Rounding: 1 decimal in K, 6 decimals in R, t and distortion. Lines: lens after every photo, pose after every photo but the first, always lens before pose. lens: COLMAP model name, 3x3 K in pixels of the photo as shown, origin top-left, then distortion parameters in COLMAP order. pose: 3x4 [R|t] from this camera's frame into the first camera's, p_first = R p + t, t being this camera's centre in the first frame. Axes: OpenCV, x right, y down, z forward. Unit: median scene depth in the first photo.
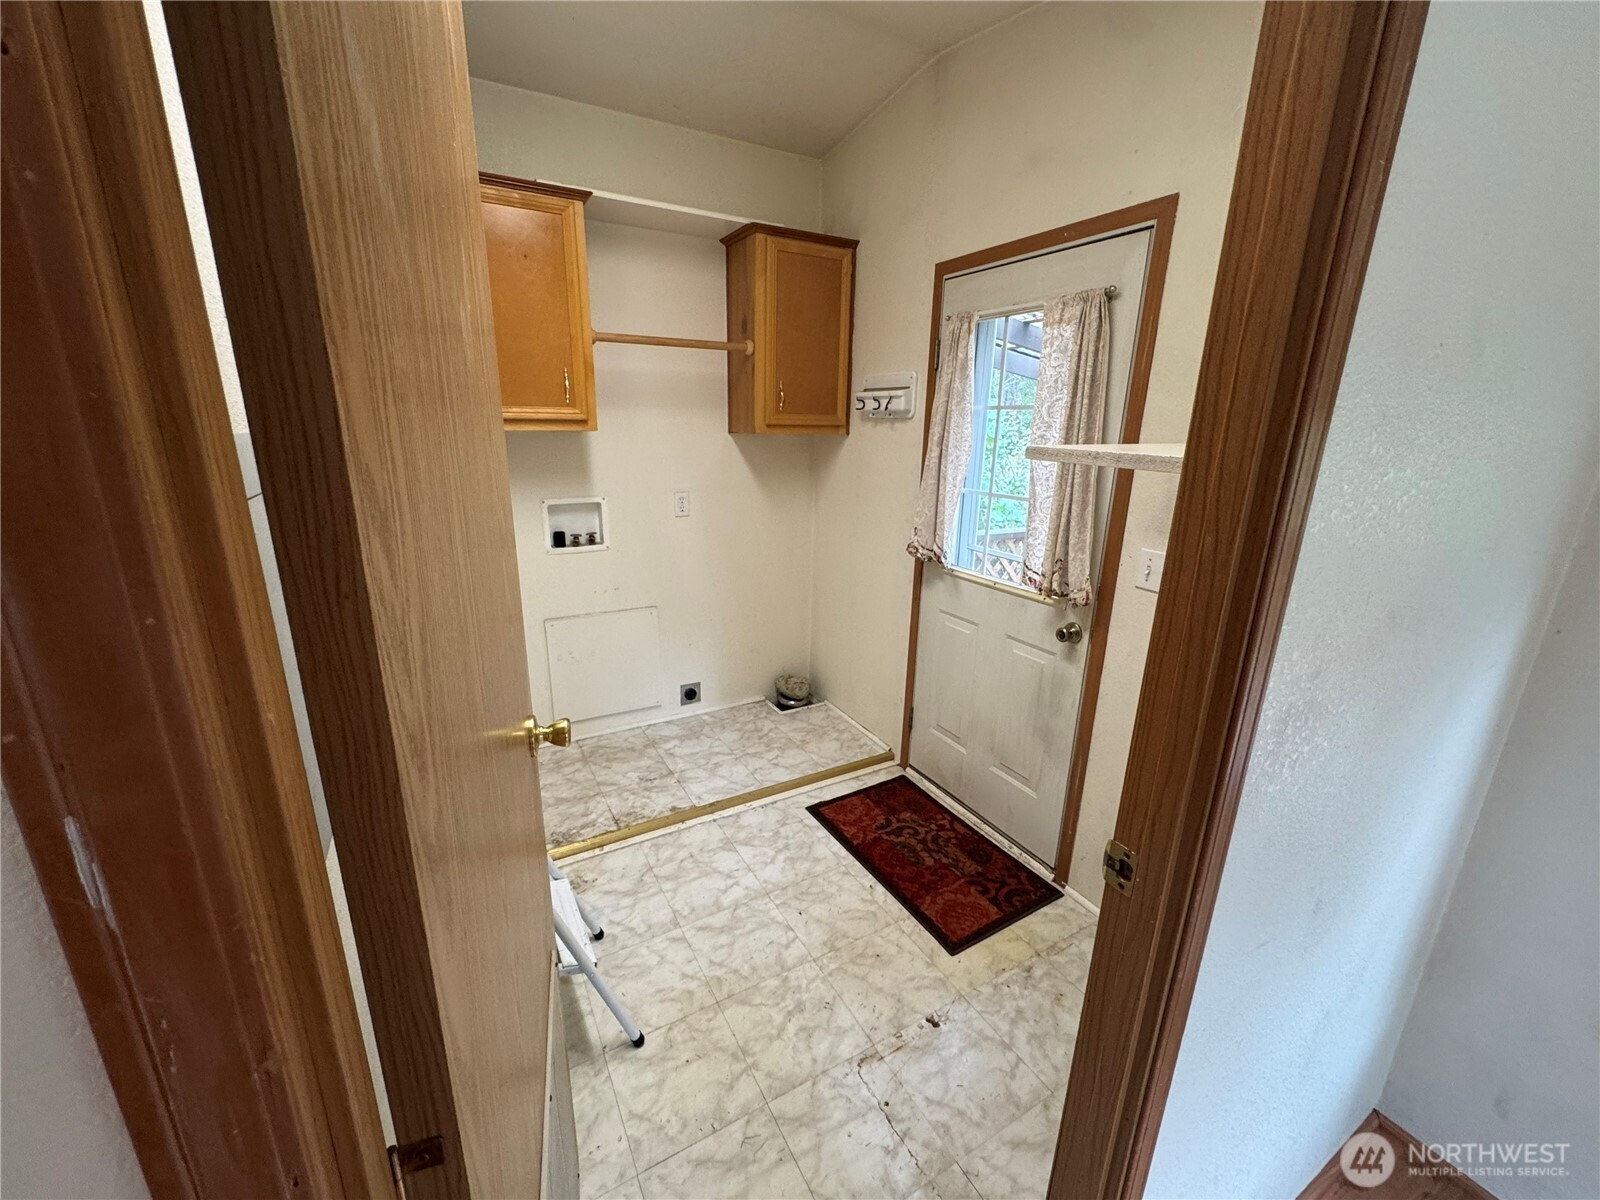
lens RADIAL K [[637.3, 0, 797.7], [0, 637.3, 594.4], [0, 0, 1]] dist [-0.000830, -0.000790]
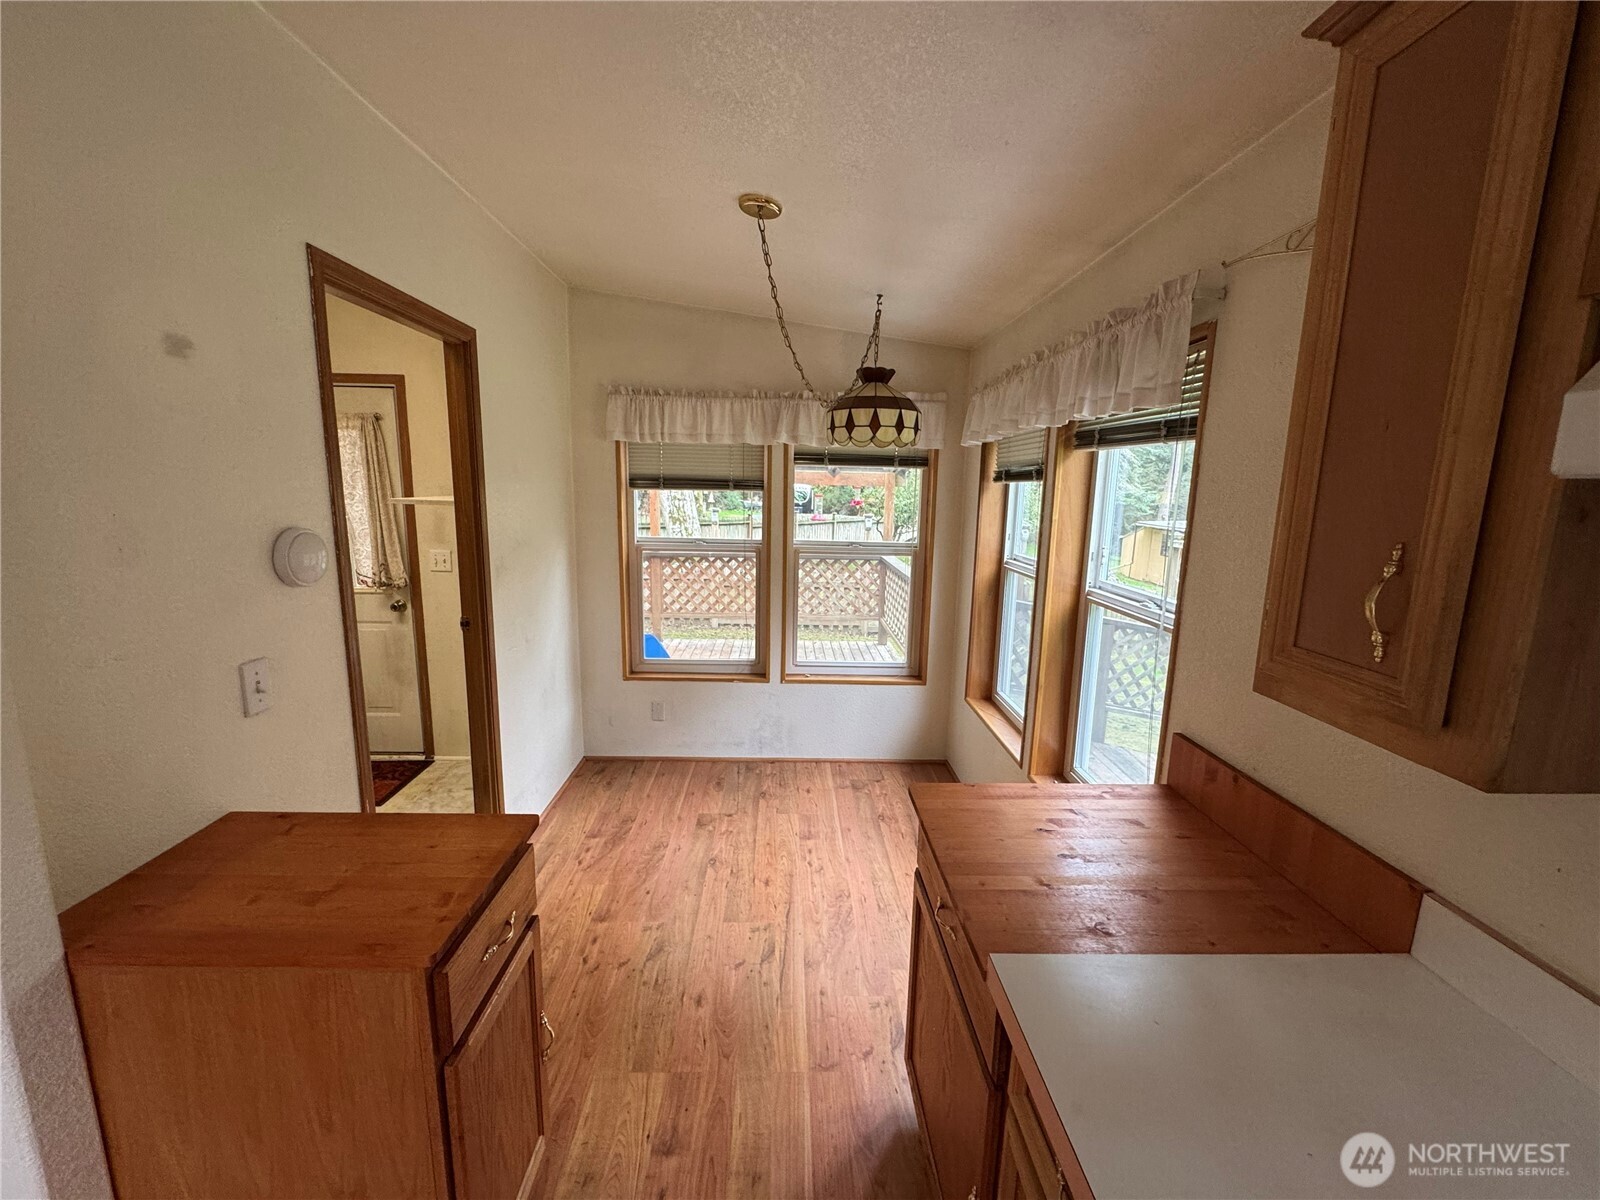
lens RADIAL K [[637.3, 0, 810.3], [0, 637.3, 605.0], [0, 0, 1]] dist [-0.000830, -0.000790]
pose [[0.458142, -0.166008, 0.873239, -0.587581], [0.220921, 0.972845, 0.069038, 0.192624], [-0.860988, 0.161288, 0.482376, -0.816174]]
